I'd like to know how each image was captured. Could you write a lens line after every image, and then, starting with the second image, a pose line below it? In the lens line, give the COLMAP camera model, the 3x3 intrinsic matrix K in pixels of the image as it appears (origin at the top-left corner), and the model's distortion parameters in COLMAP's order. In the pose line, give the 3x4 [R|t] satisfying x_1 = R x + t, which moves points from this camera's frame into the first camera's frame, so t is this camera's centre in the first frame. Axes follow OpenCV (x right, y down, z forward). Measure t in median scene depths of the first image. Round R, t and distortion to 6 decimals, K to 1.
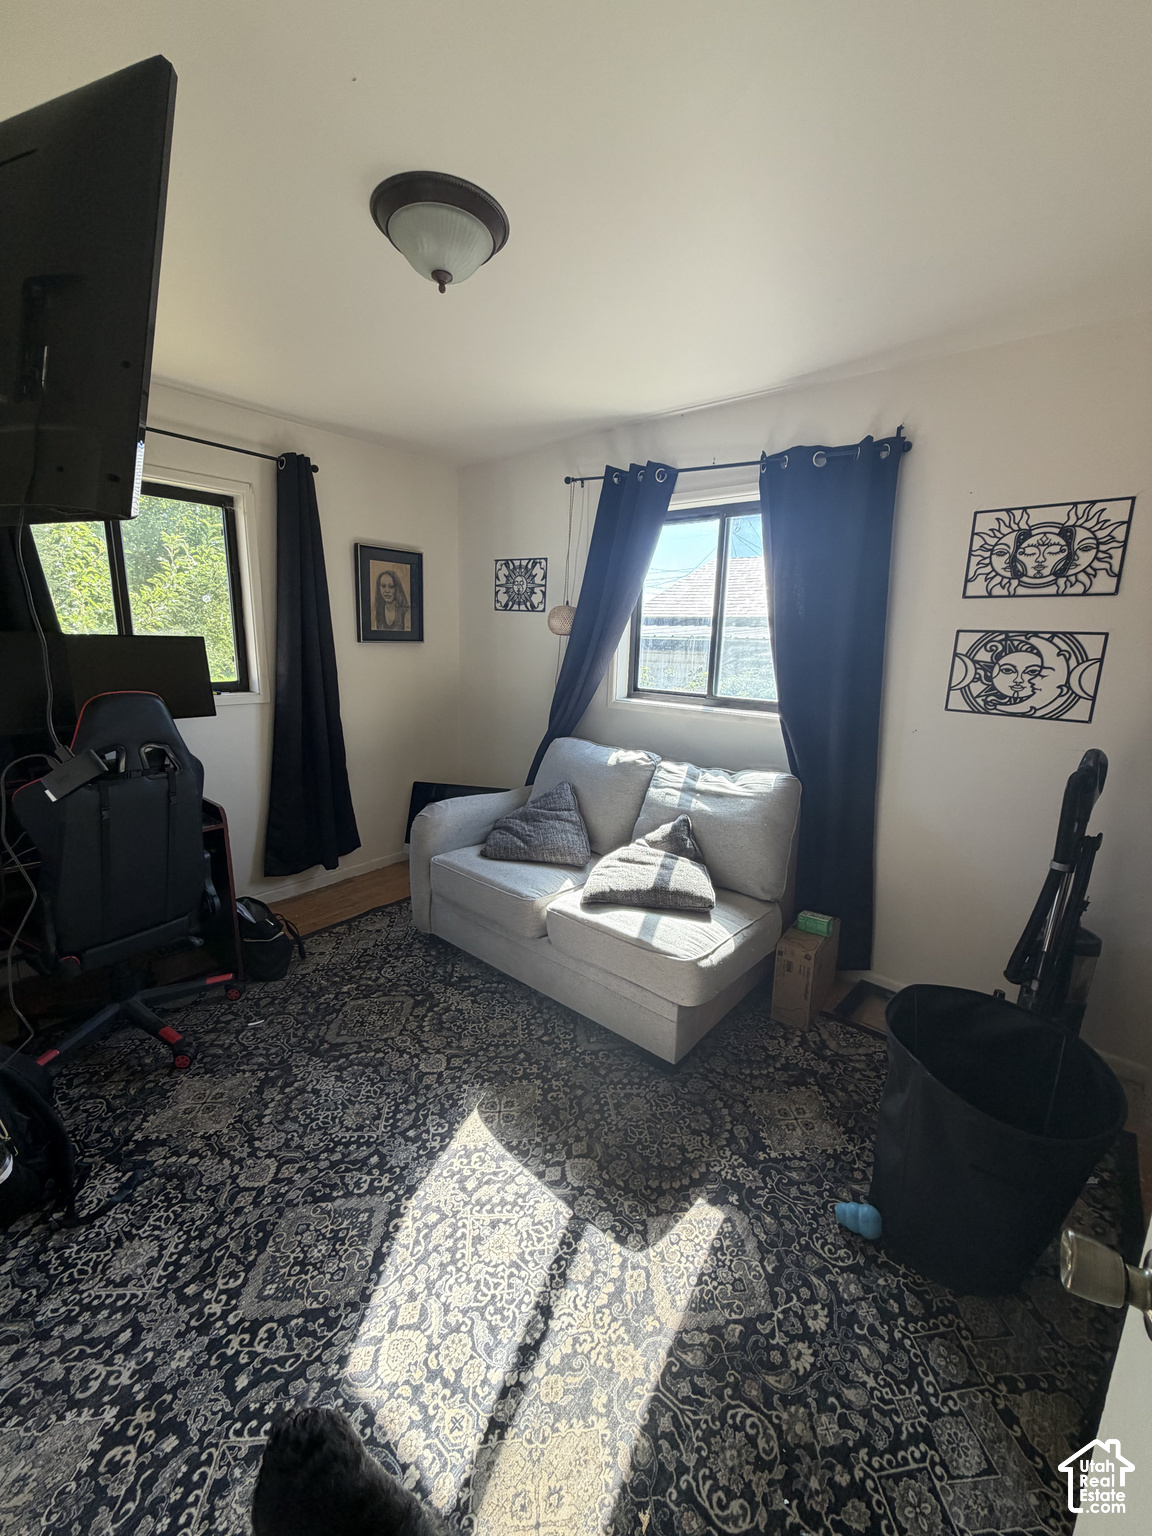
lens RADIAL K [[596.3, 0, 576.0], [0, 596.3, 768.0], [0, 0, 1]] dist [0.001280, -0.000128]
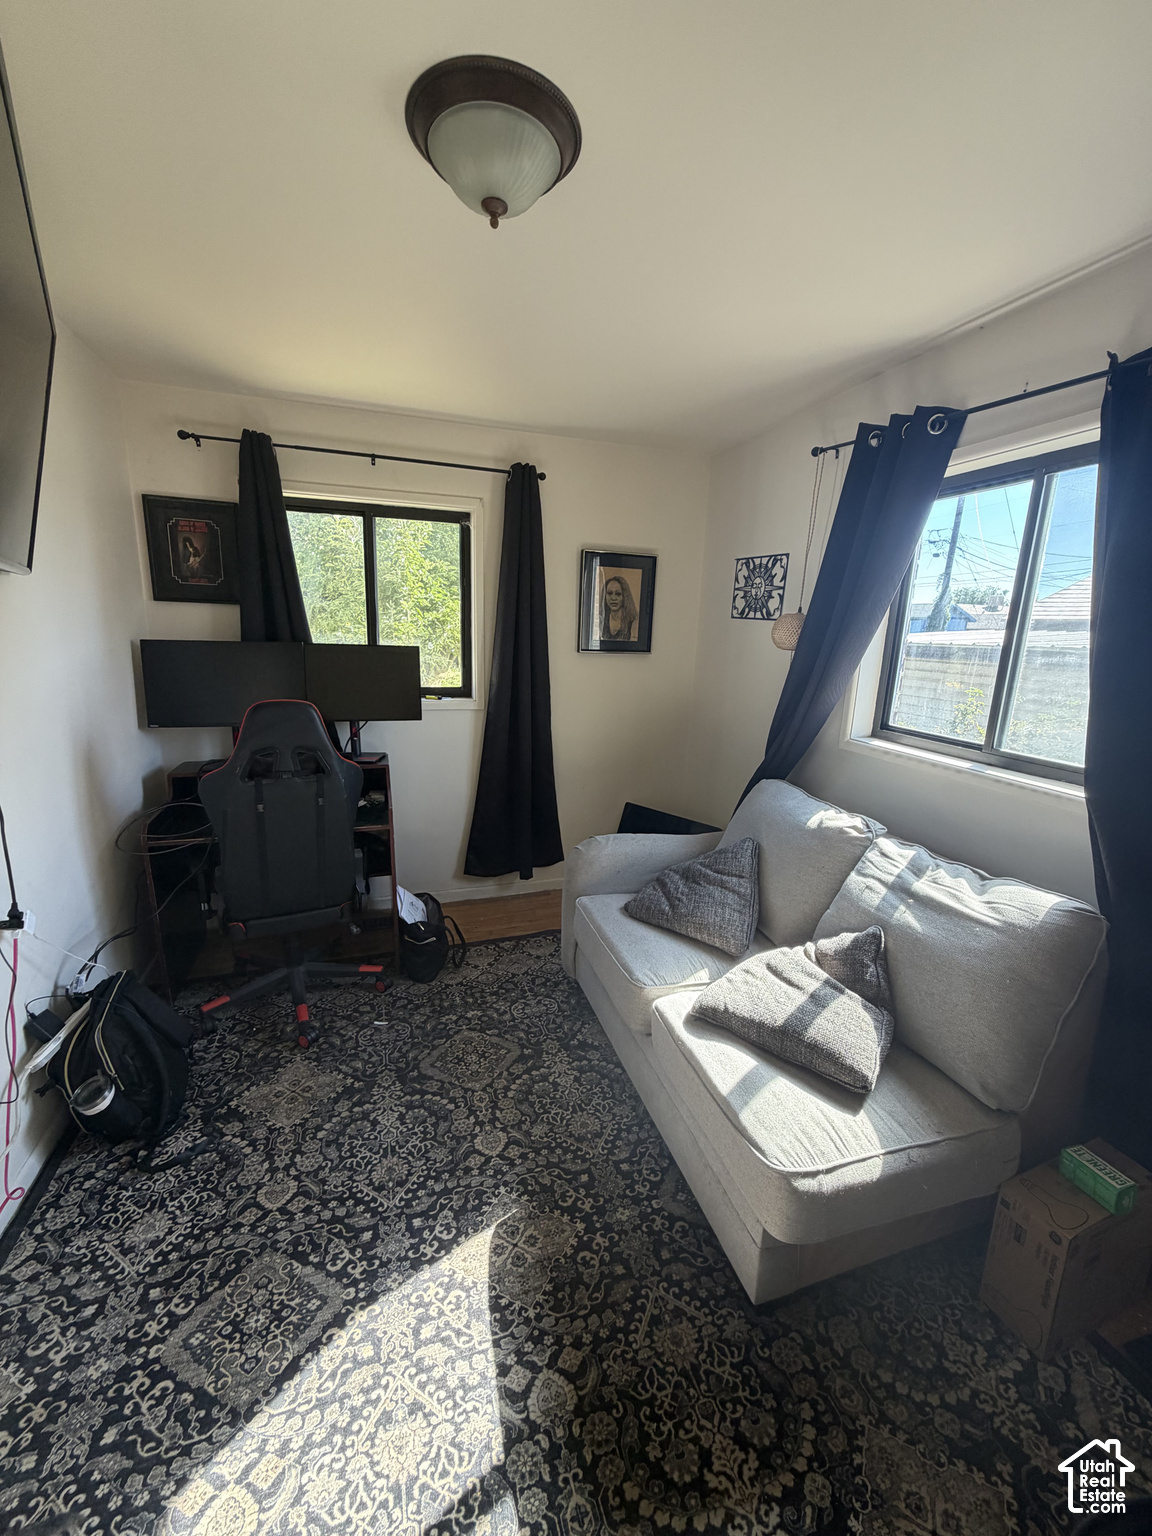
lens RADIAL K [[605.3, 0, 576.0], [0, 605.3, 768.0], [0, 0, 1]] dist [0.000859, 0.000342]
pose [[0.856408, 0.120557, -0.502027, 0.208929], [-0.123849, 0.991936, 0.026929, -0.074063], [0.501225, 0.039113, 0.864433, 0.230924]]
